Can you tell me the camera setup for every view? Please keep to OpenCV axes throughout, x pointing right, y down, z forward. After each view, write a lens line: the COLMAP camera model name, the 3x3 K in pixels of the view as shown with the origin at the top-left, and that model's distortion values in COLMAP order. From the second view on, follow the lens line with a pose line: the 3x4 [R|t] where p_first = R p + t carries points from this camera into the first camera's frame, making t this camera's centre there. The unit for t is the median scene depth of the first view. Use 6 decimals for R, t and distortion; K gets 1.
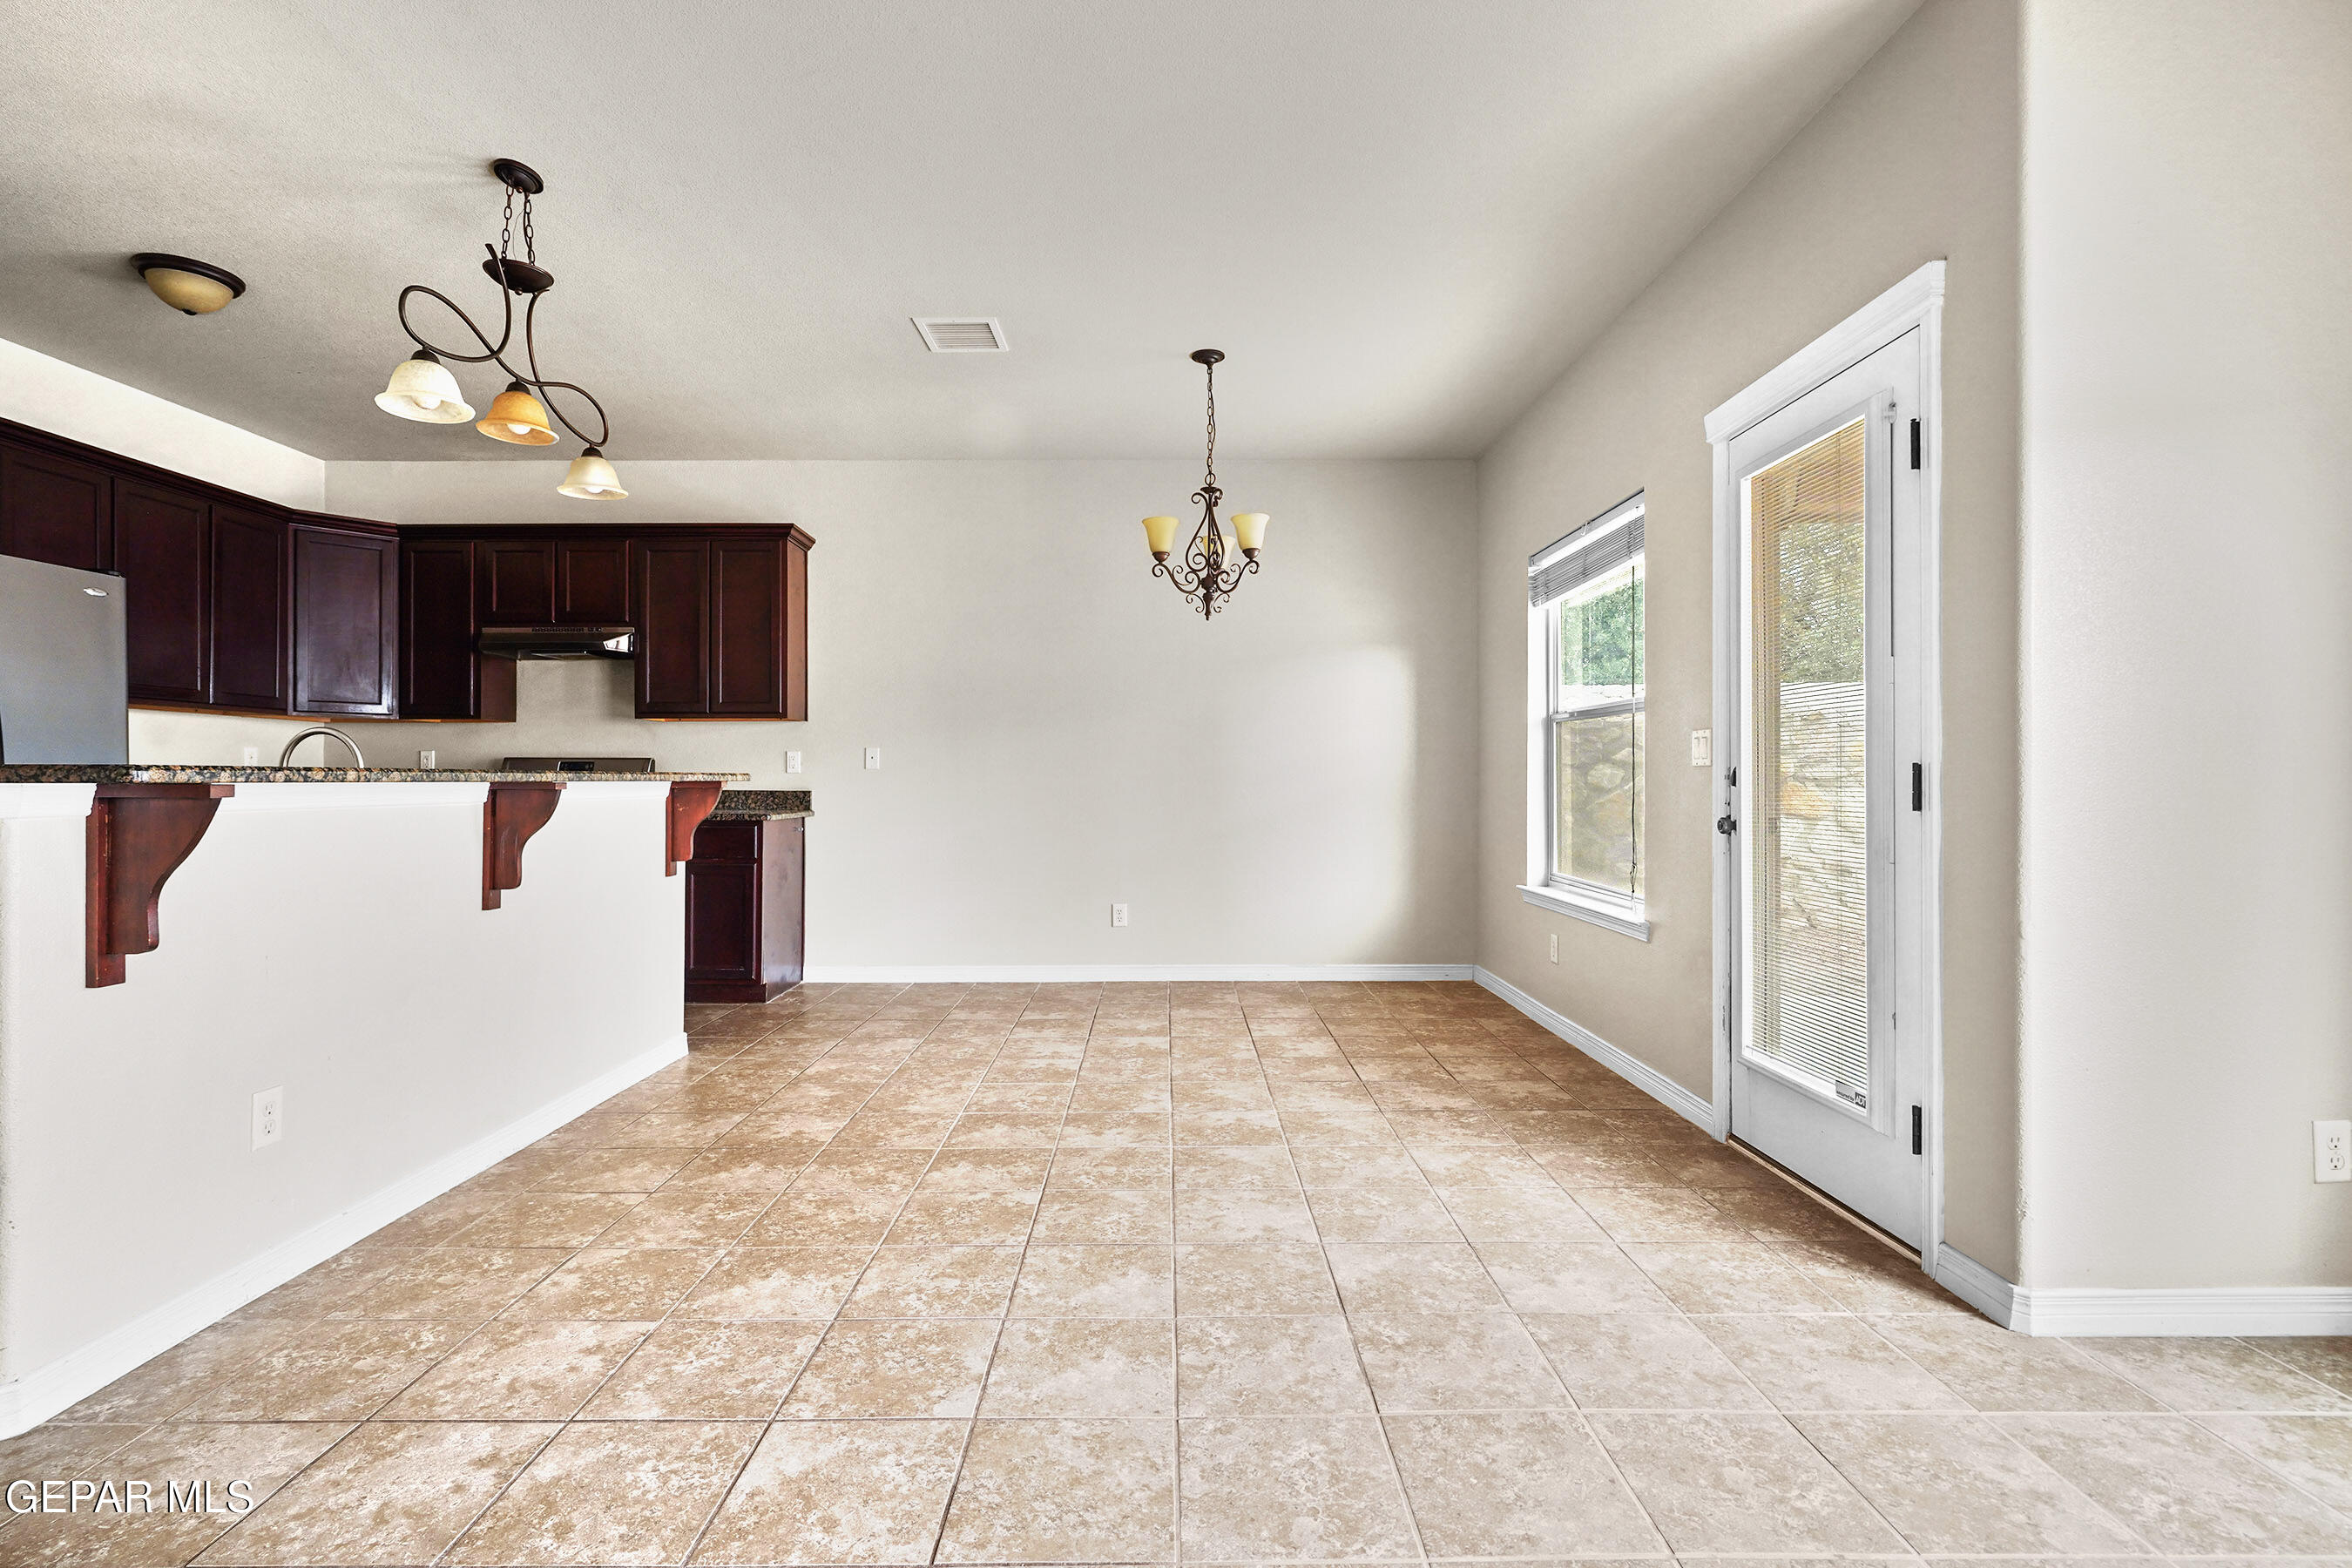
lens RADIAL K [[1079.1, 0, 1170.9], [0, 1079.1, 777.8], [0, 0, 1]] dist [-0.004756, 0.002584]
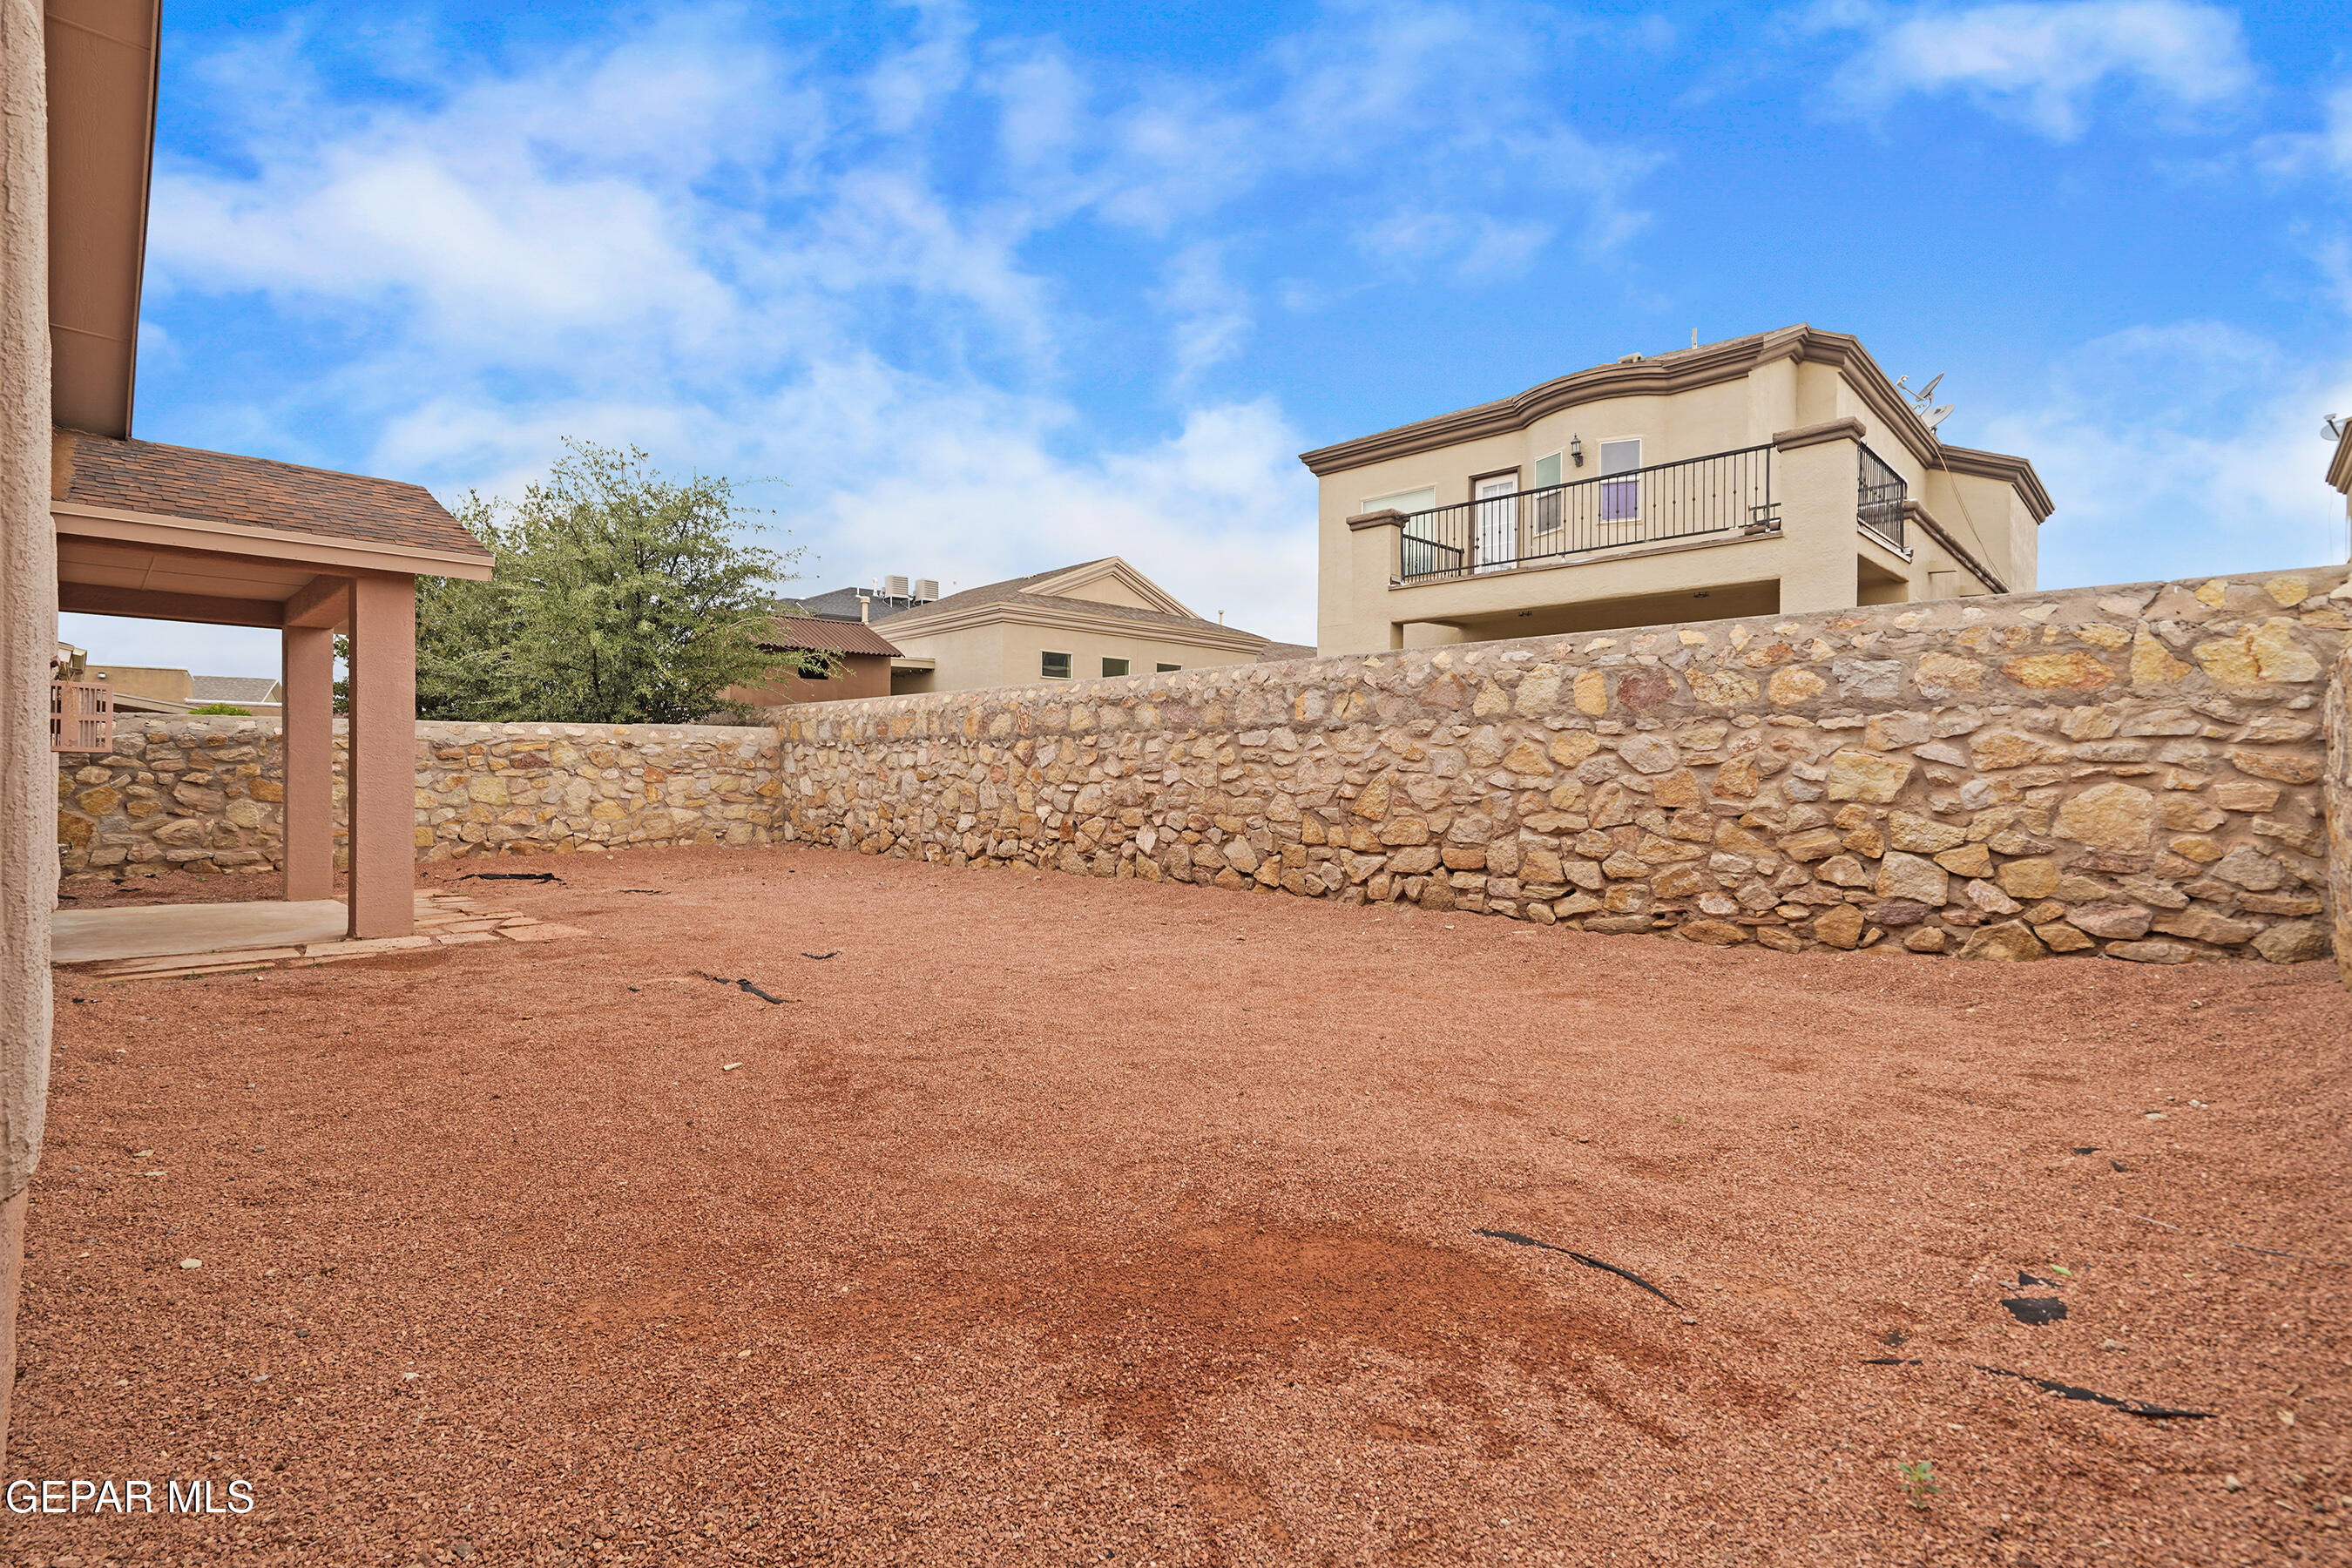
lens RADIAL K [[1079.1, 0, 1172.2], [0, 1079.1, 782.0], [0, 0, 1]] dist [-0.004756, 0.002584]
pose [[0.698399, 0.004063, 0.715697, 0.902500], [-0.005390, 0.999985, -0.000418, 0.001446], [-0.715688, -0.003566, 0.698411, -2.529524]]
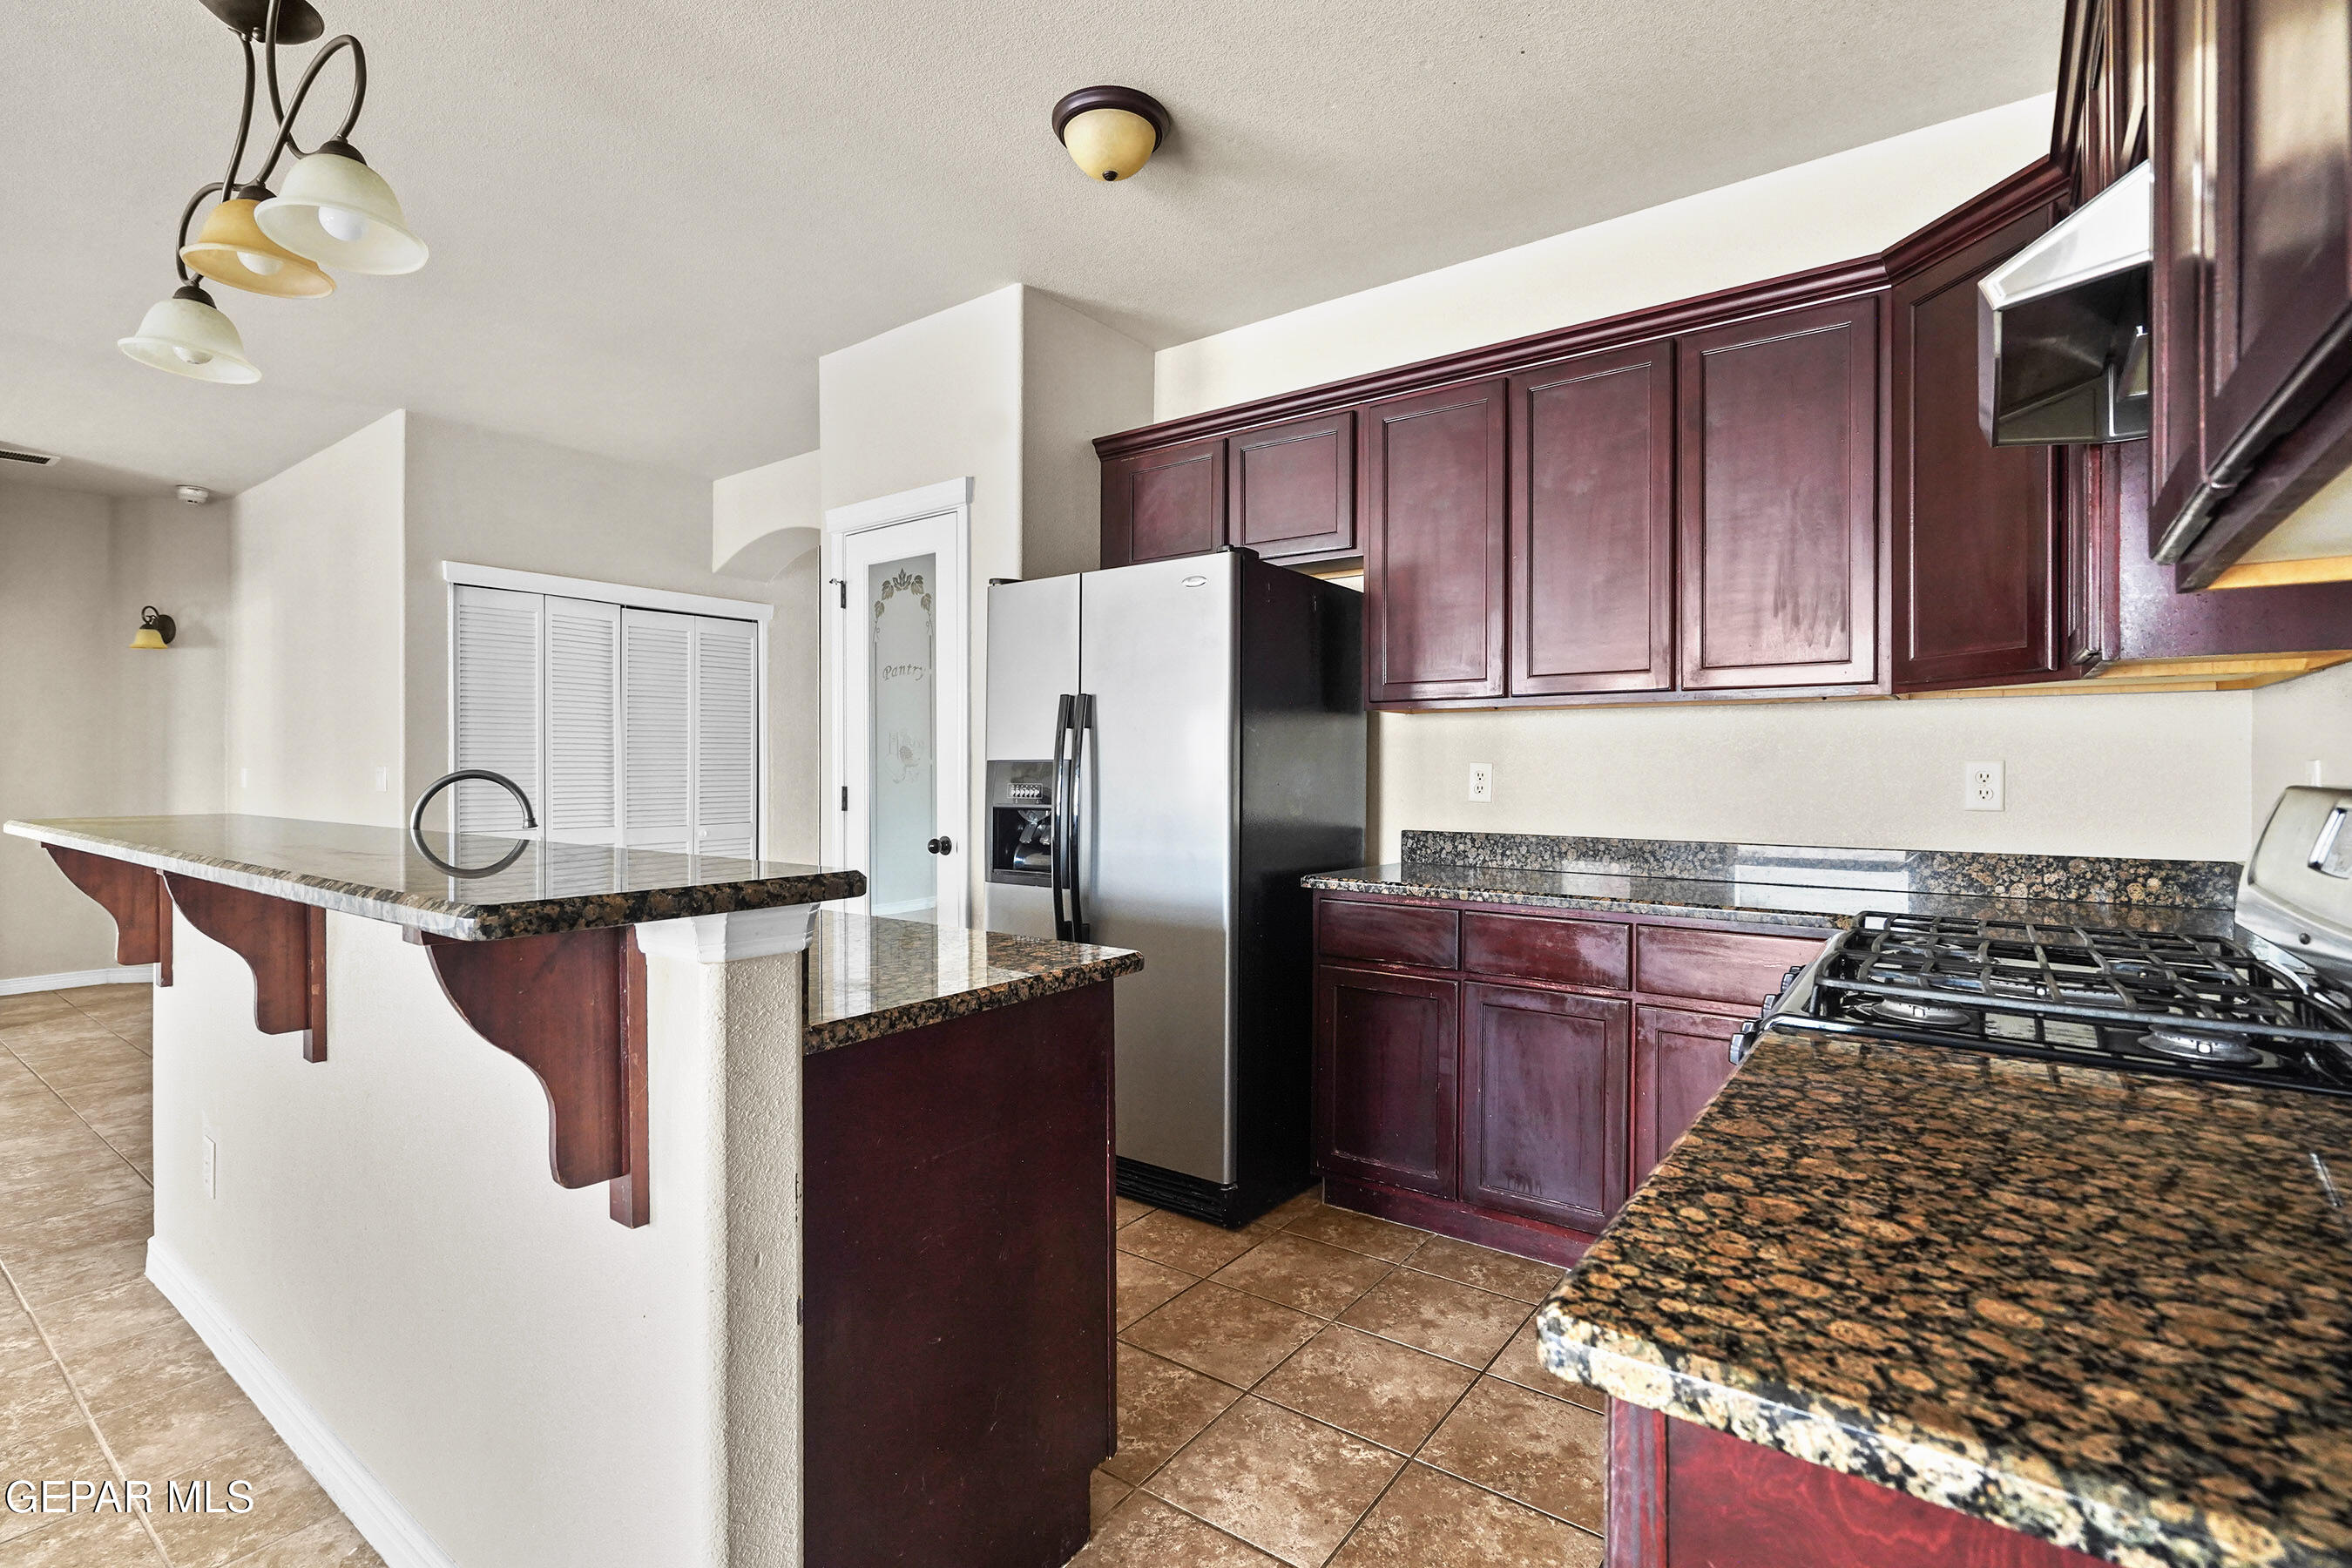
lens RADIAL K [[1079.1, 0, 1180.6], [0, 1079.1, 778.9], [0, 0, 1]] dist [-0.004756, 0.002584]
pose [[-0.595804, 0.008111, -0.803089, -0.426824], [0.001765, 0.999960, 0.008790, -0.042660], [0.803128, 0.003819, -0.595795, 1.744828]]
